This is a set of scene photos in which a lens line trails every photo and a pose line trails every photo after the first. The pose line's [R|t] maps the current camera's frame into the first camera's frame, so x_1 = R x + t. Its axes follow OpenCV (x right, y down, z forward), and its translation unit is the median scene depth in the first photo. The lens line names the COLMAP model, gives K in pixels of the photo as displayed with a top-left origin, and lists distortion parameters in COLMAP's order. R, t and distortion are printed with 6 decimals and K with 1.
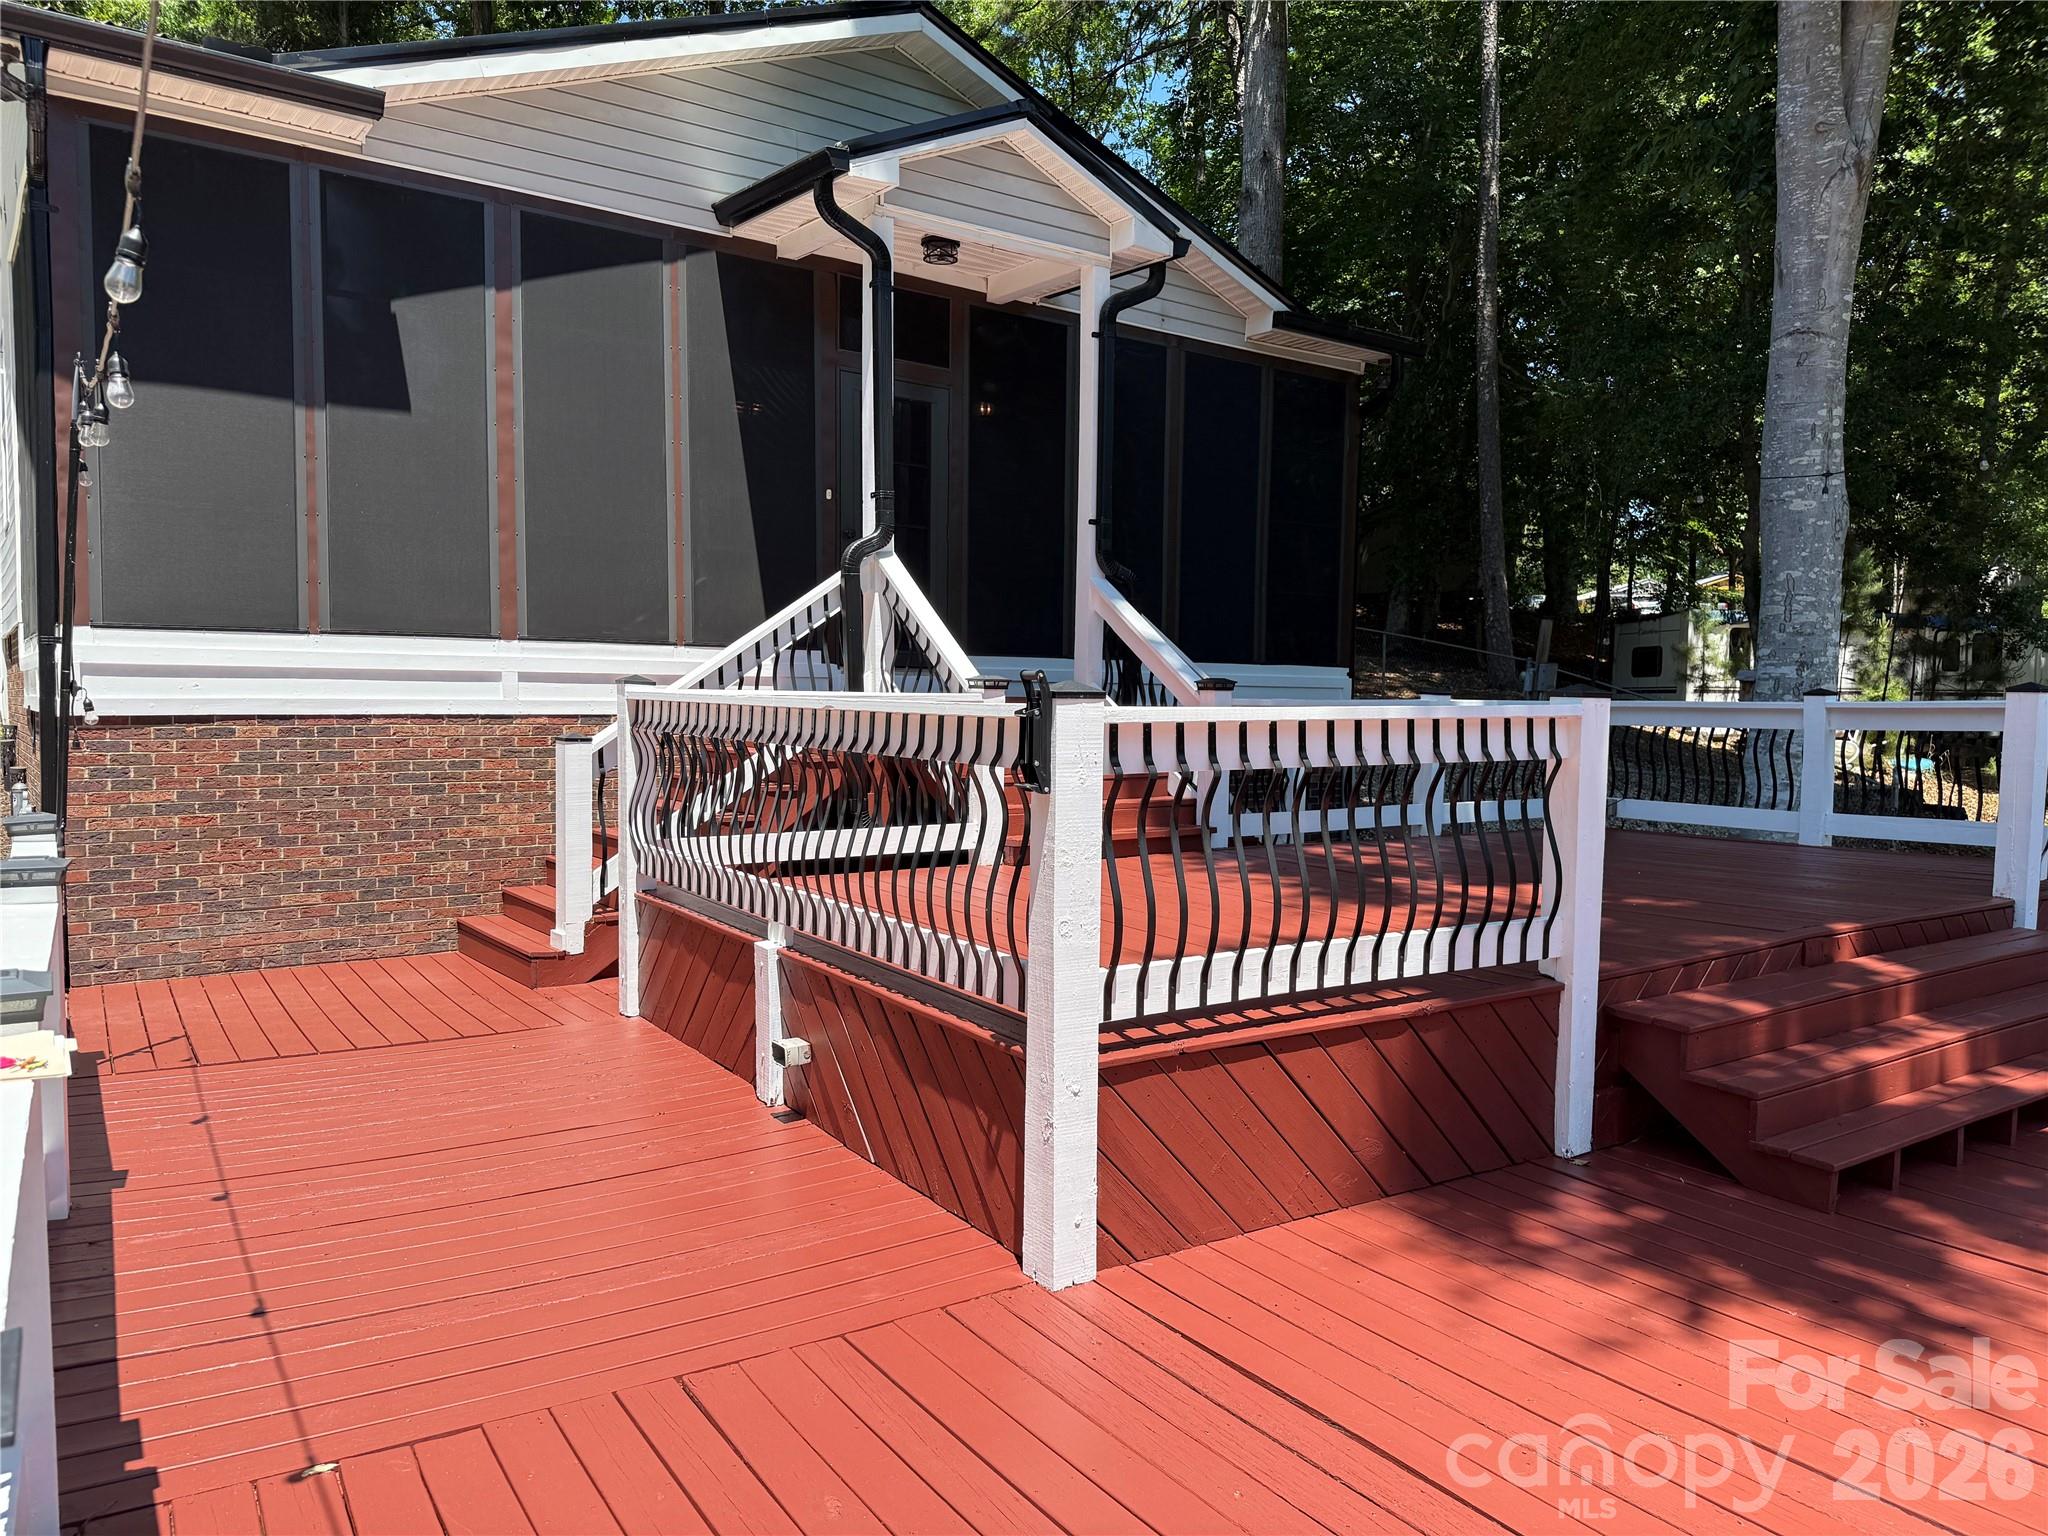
lens RADIAL K [[1446.3, 0, 1038.8], [0, 1446.3, 763.4], [0, 0, 1]] dist [0.074890, -0.093293]
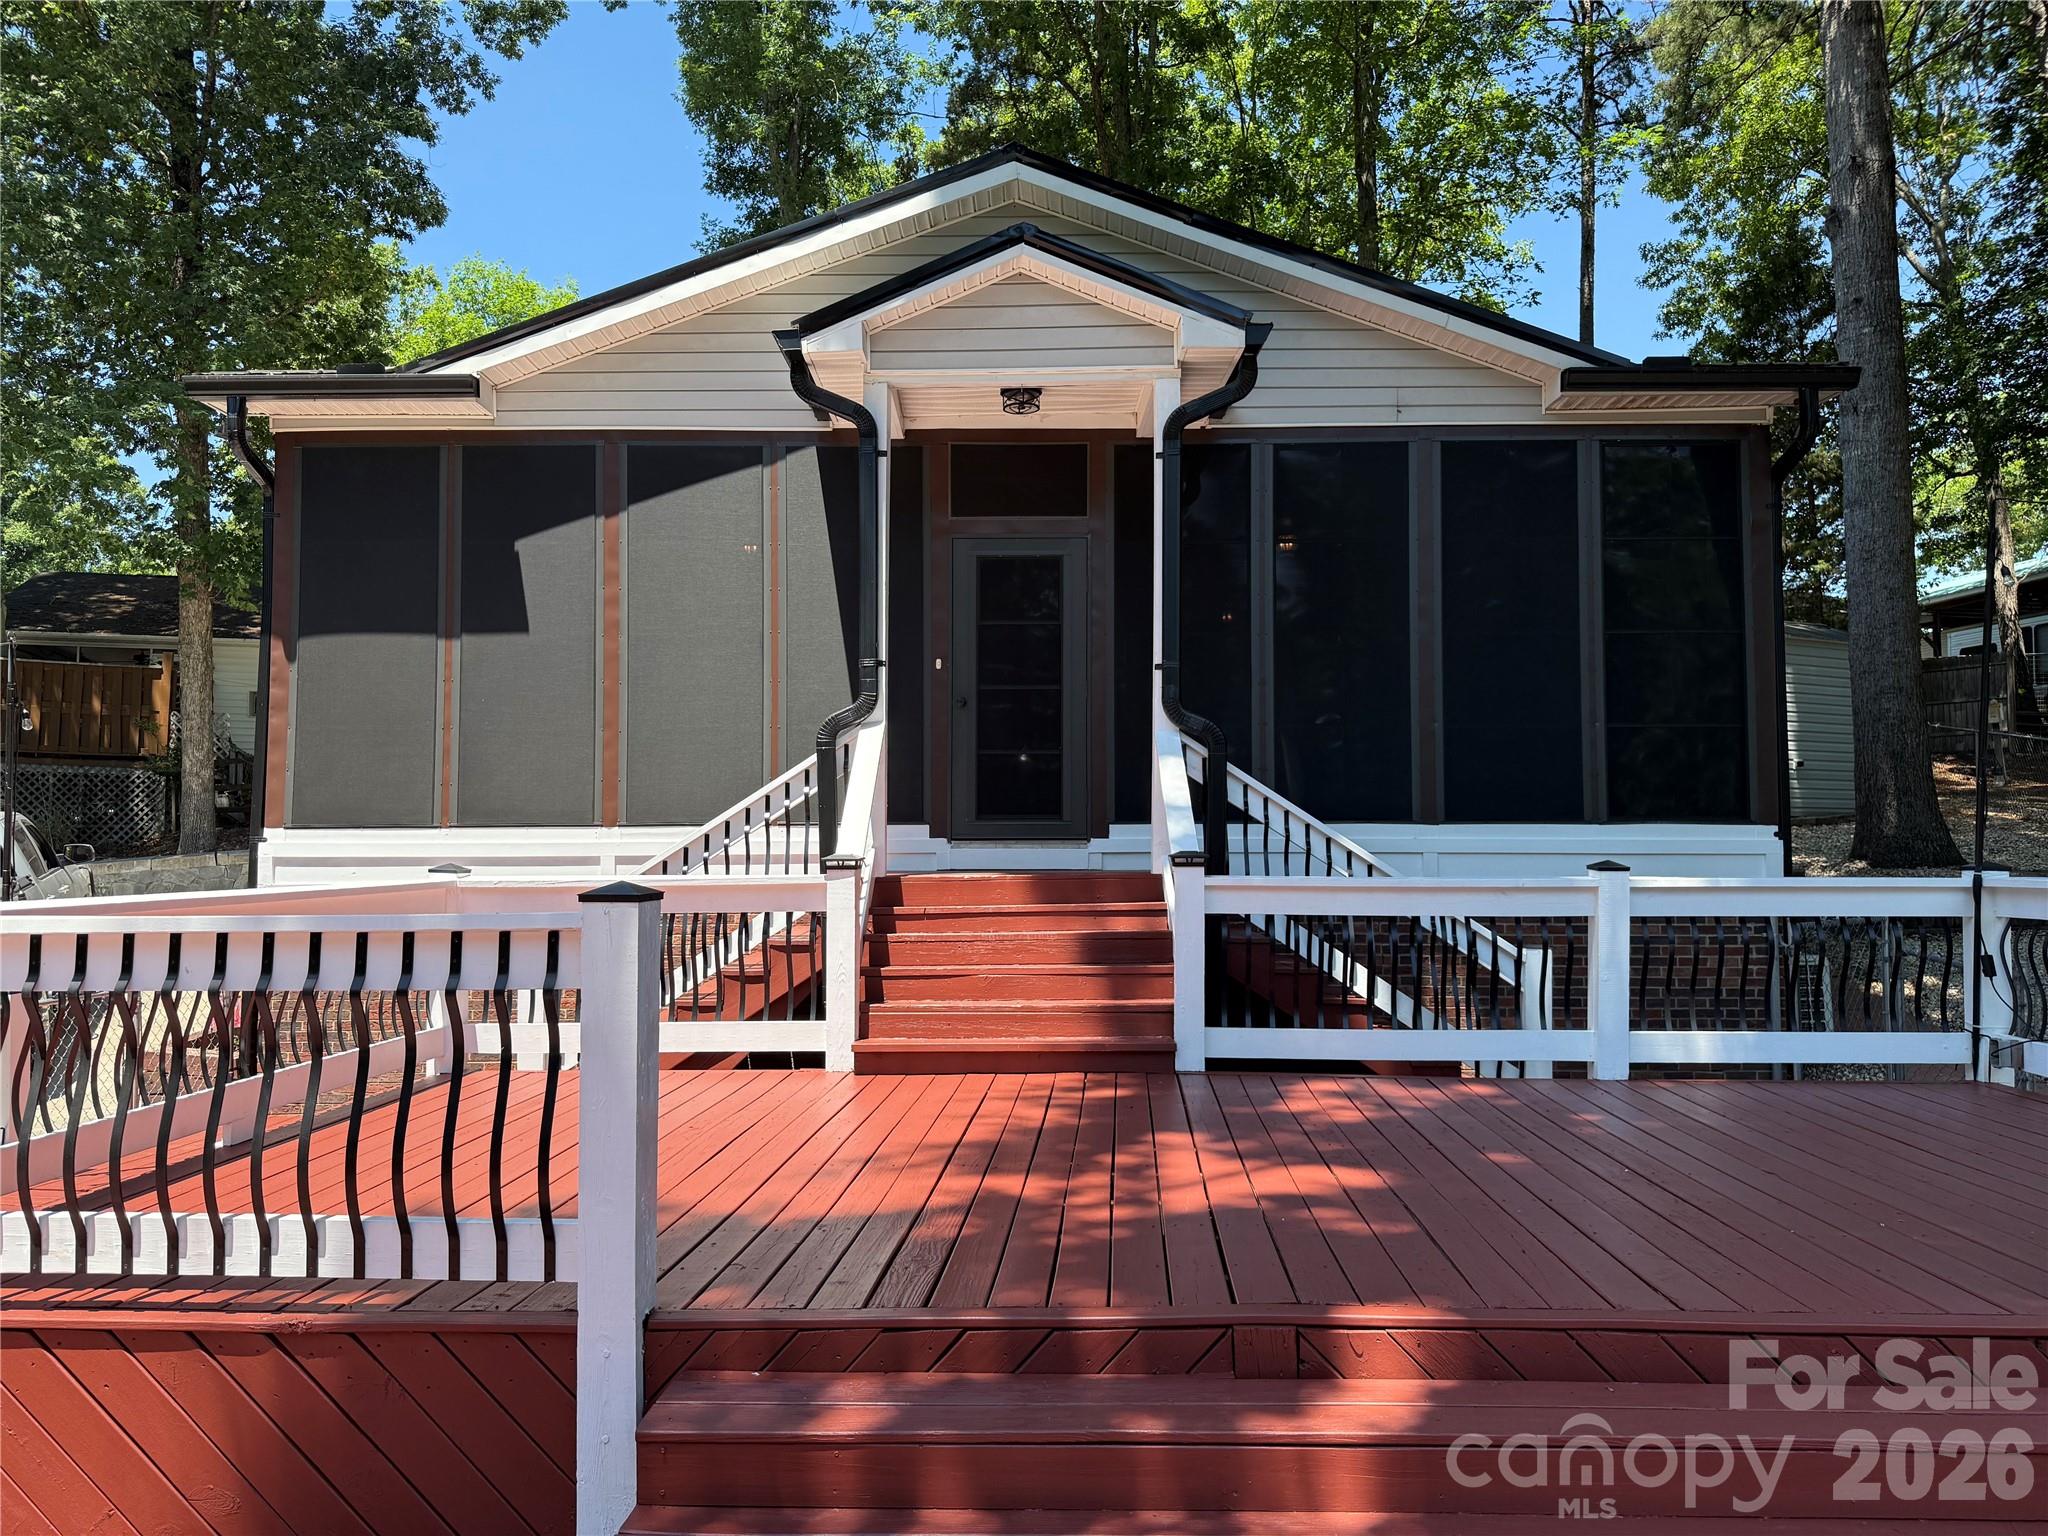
lens RADIAL K [[1446.3, 0, 1024.6], [0, 1446.3, 765.8], [0, 0, 1]] dist [0.074890, -0.093293]
pose [[0.796071, -0.048236, -0.603278, 1.354841], [-0.016467, 0.994723, -0.101265, -0.061261], [0.604979, 0.090548, 0.791076, 0.794675]]
